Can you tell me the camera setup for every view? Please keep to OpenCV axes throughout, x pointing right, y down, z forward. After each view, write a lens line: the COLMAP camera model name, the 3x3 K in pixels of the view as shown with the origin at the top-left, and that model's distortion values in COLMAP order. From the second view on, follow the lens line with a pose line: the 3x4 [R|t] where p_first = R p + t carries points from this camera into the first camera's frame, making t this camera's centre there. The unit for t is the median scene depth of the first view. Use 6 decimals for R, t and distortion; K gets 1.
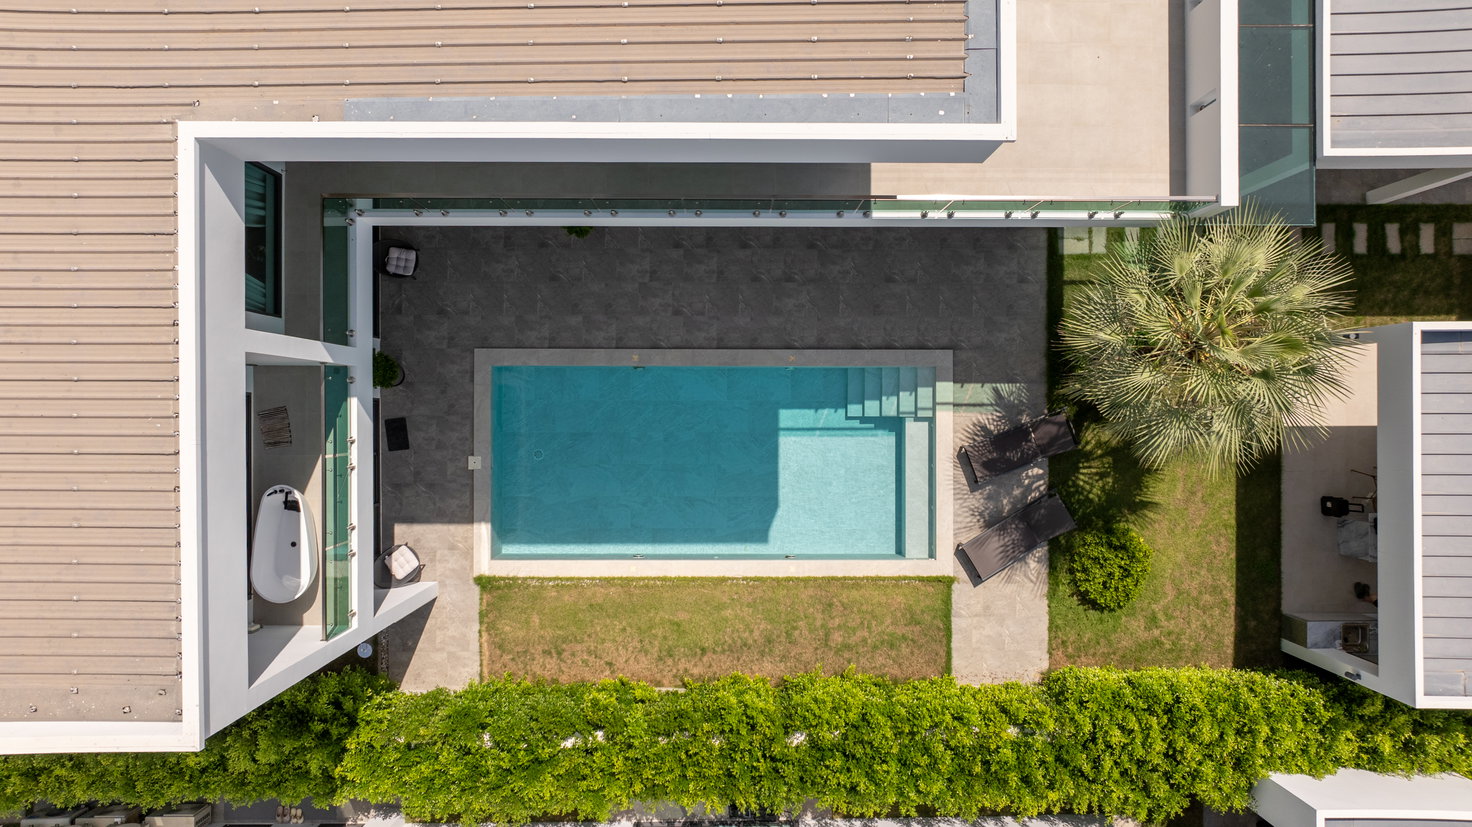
lens RADIAL K [[1046.3, 0, 736.0], [0, 1046.3, 413.5], [0, 0, 1]] dist [-0.036387, 0.040880]
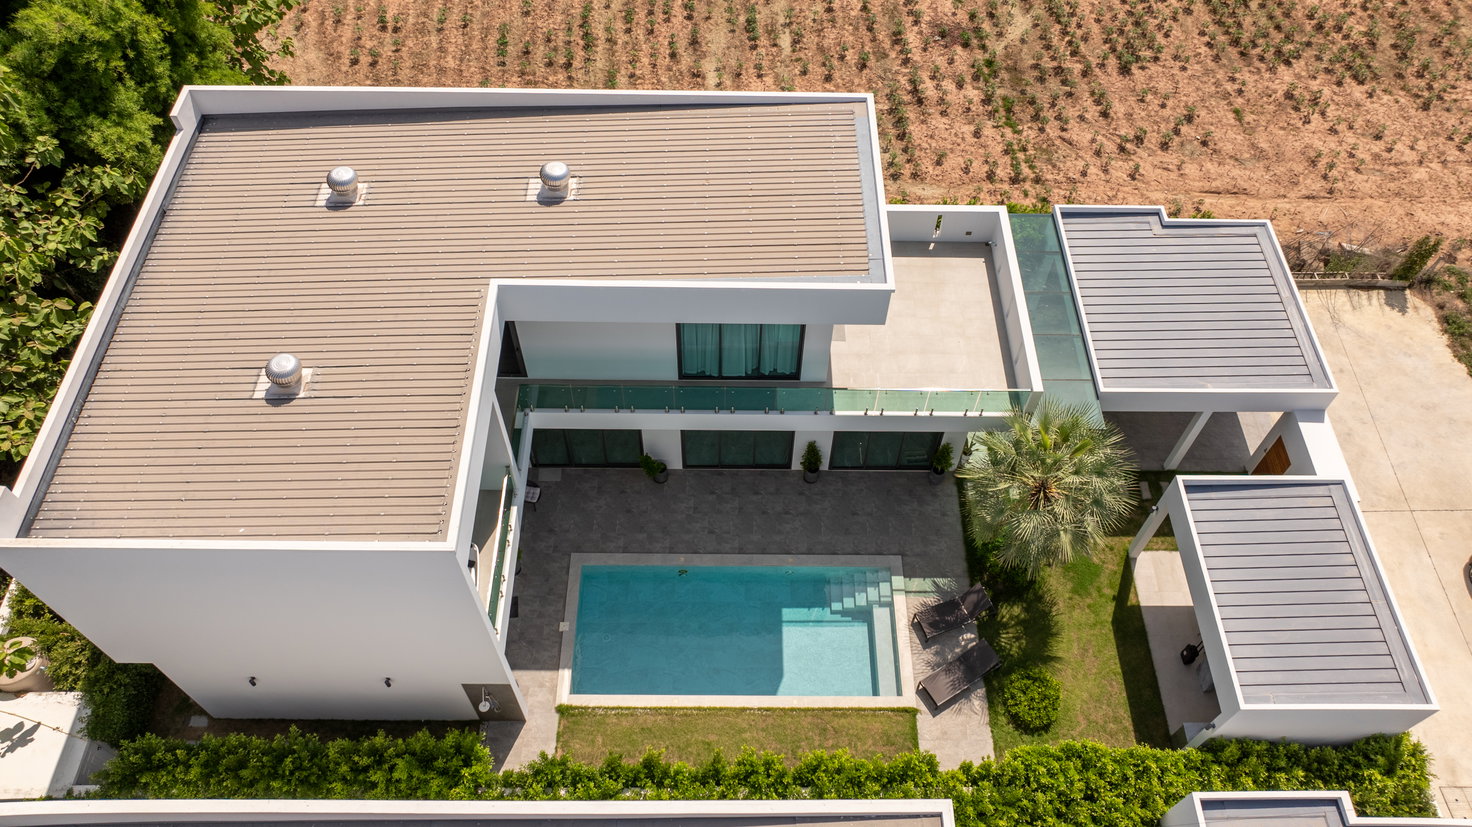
lens RADIAL K [[1046.3, 0, 736.0], [0, 1046.3, 413.5], [0, 0, 1]] dist [-0.036387, 0.040880]
pose [[0.999978, 0.004054, 0.005250, -0.030081], [-0.000333, 0.821184, -0.570663, 0.605048], [-0.006624, 0.570649, 0.821168, -0.302114]]
